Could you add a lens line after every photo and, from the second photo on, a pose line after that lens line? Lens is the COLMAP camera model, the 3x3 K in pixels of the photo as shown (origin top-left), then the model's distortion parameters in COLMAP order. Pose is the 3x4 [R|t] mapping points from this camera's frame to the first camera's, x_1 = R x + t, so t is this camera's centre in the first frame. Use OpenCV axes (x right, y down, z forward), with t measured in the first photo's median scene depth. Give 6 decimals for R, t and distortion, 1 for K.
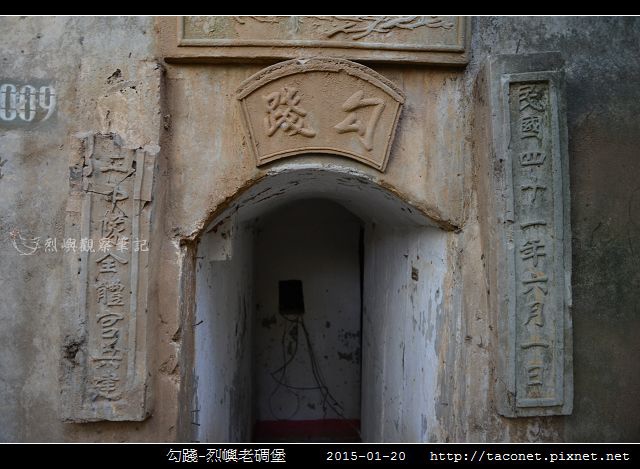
lens RADIAL K [[494.6, 0, 316.1], [0, 494.6, 231.6], [0, 0, 1]] dist [-0.008373, -0.001079]
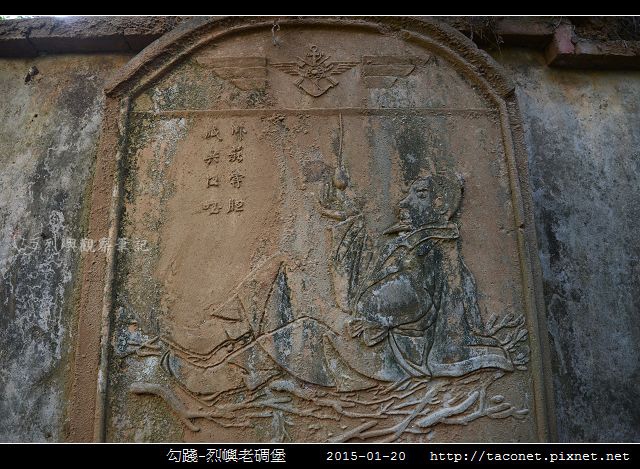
lens RADIAL K [[484.1, 0, 315.3], [0, 484.1, 247.1], [0, 0, 1]] dist [-0.056391, 0.005144]
pose [[0.999502, -0.031392, -0.003323, 0.010861], [0.029107, 0.957242, -0.287820, -0.460752], [0.012216, 0.287580, 0.957679, 0.350057]]
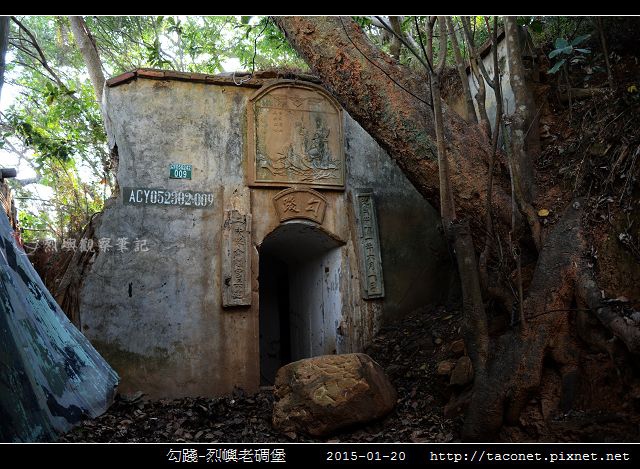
lens RADIAL K [[484.1, 0, 318.0], [0, 484.1, 234.7], [0, 0, 1]] dist [-0.056391, 0.005144]
pose [[0.956847, -0.004864, 0.290551, -0.756316], [0.062364, 0.980000, -0.188974, 0.511625], [-0.283820, 0.198939, 0.938014, -1.787154]]
